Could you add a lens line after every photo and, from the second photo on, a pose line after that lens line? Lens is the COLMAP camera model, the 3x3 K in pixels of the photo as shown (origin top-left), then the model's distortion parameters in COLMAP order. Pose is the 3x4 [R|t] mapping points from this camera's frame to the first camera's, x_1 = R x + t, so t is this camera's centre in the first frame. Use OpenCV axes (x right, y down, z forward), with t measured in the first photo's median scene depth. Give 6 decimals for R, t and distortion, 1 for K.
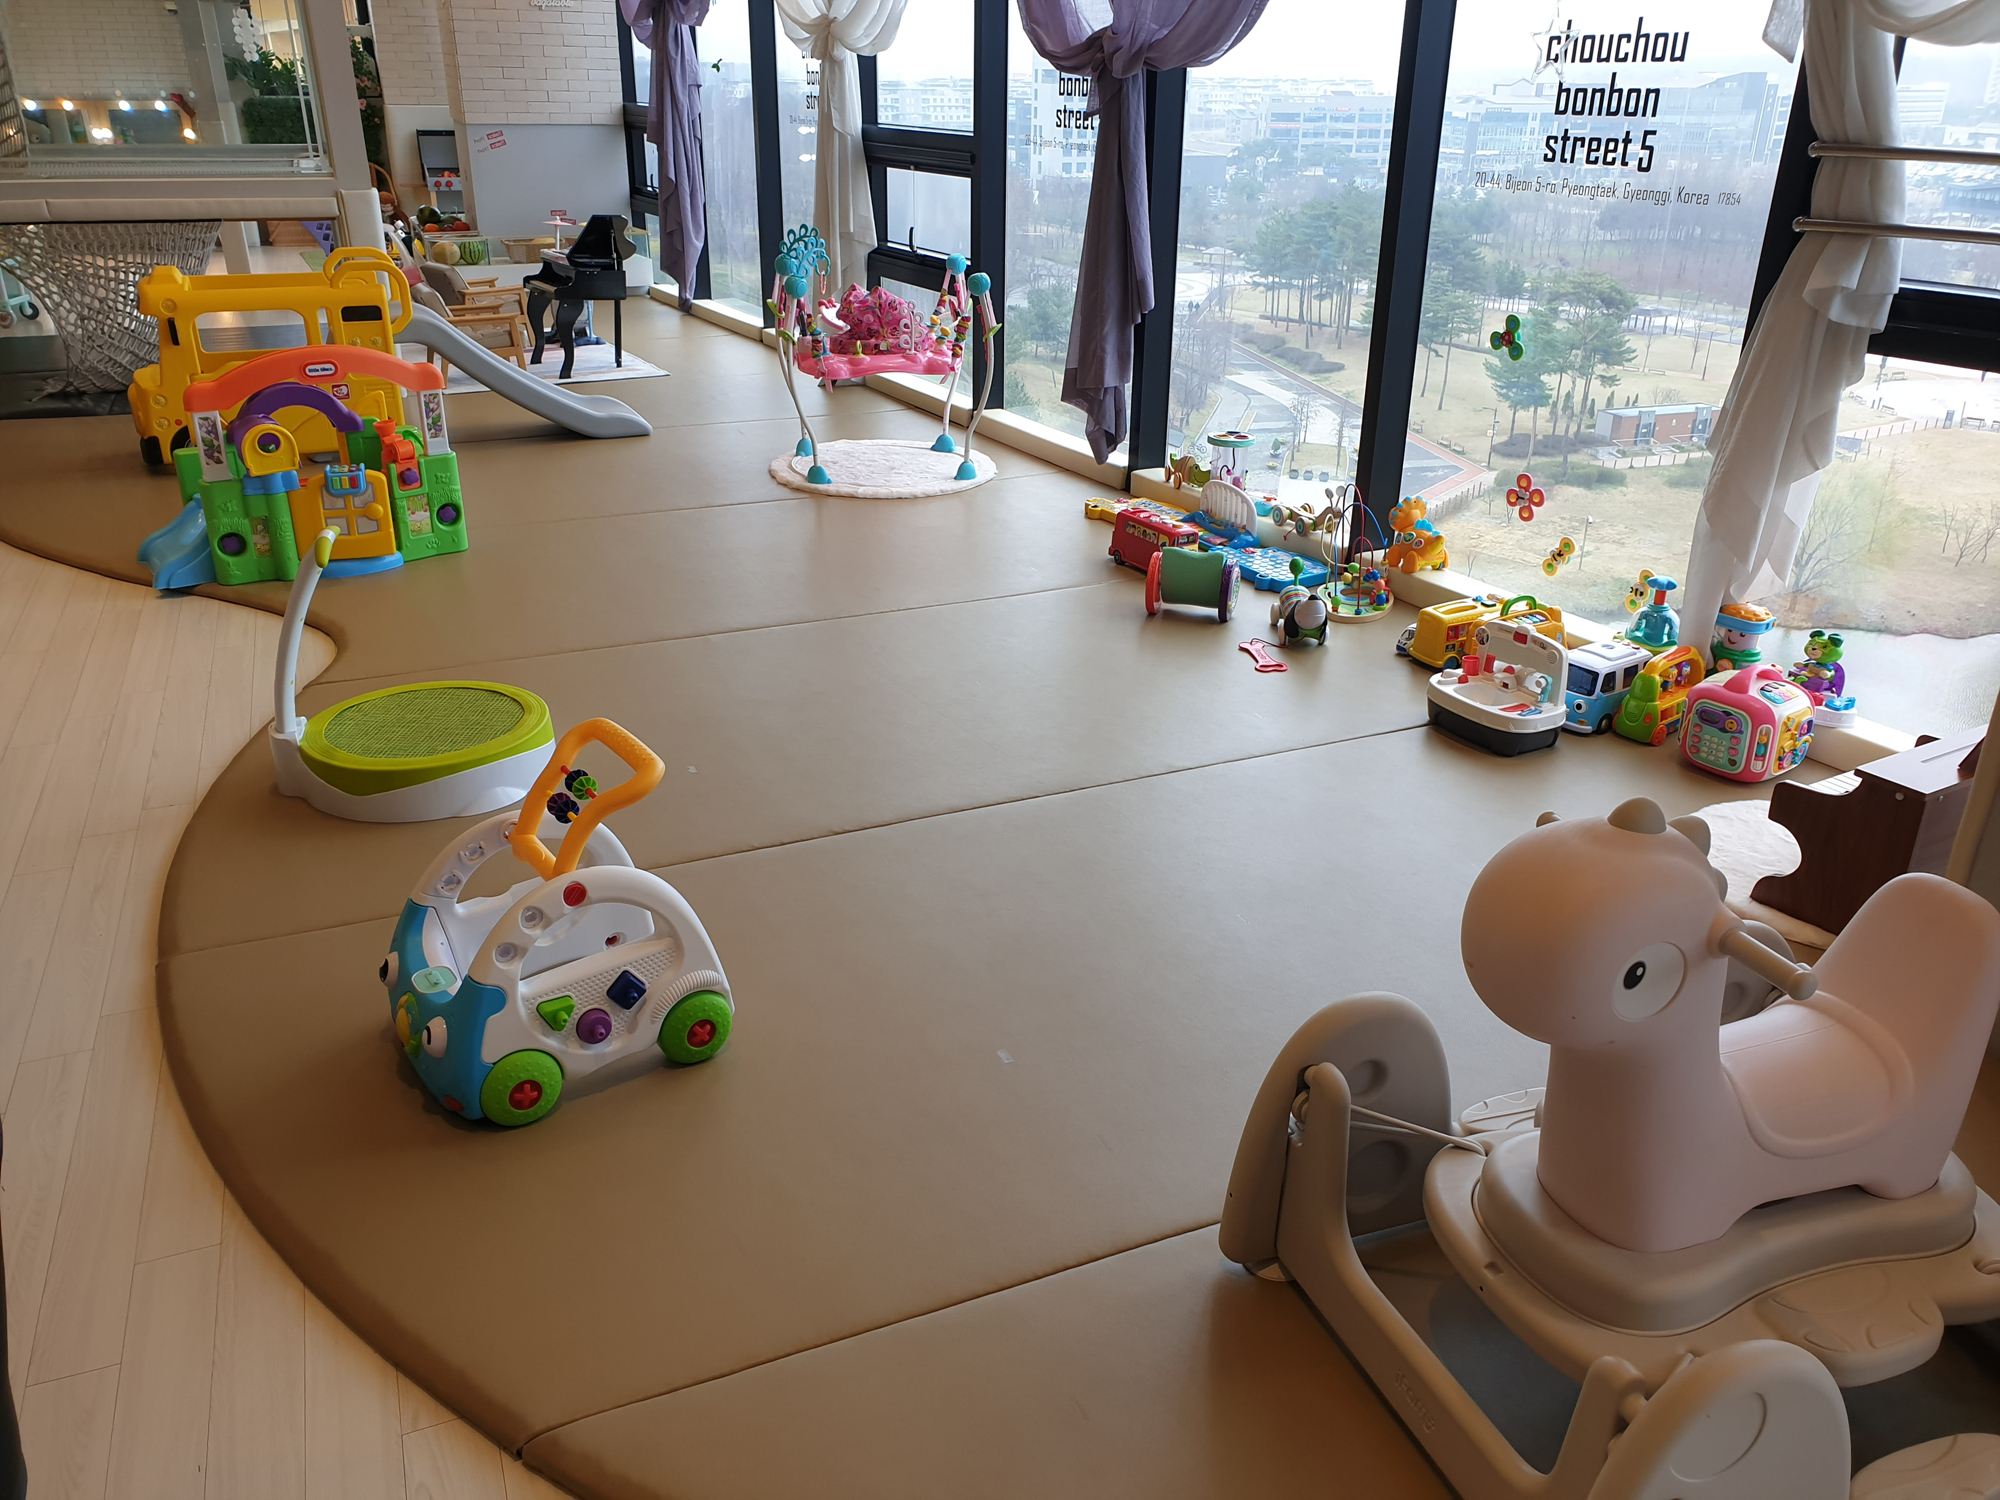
lens RADIAL K [[1572.5, 0, 1006.9], [0, 1572.5, 754.1], [0, 0, 1]] dist [0.007181, -0.007269]
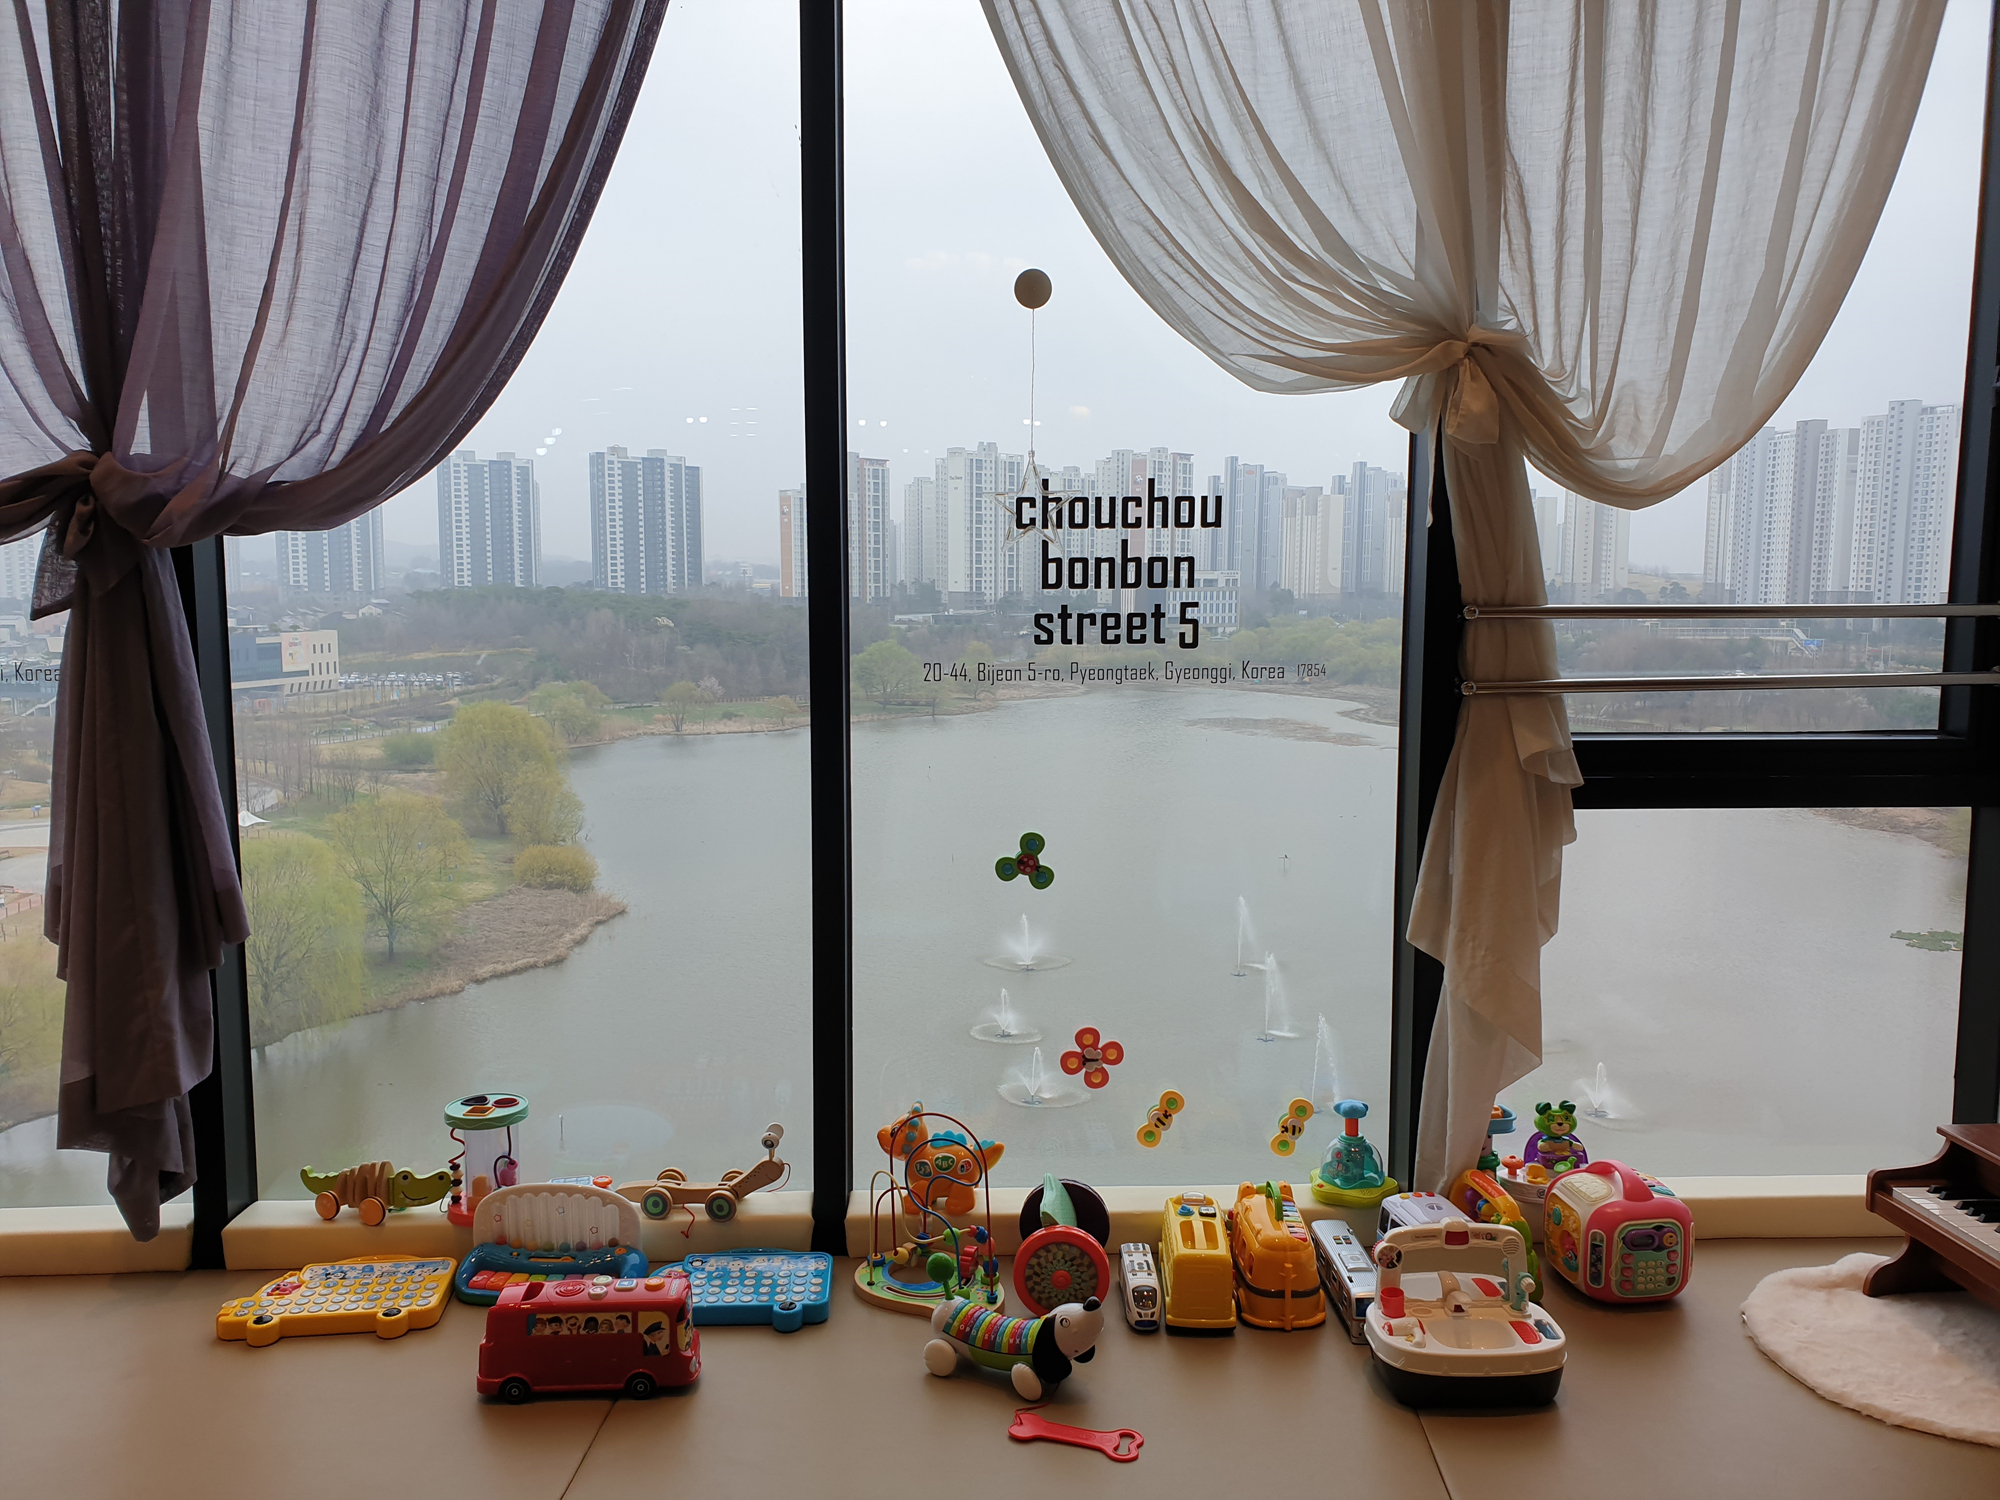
lens RADIAL K [[1572.5, 0, 1026.6], [0, 1572.5, 703.0], [0, 0, 1]] dist [0.007181, -0.007269]
pose [[0.457576, -0.088502, 0.884755, -0.374391], [0.357498, 0.929379, -0.091924, -0.291739], [-0.814137, 0.358360, 0.456901, 0.686561]]
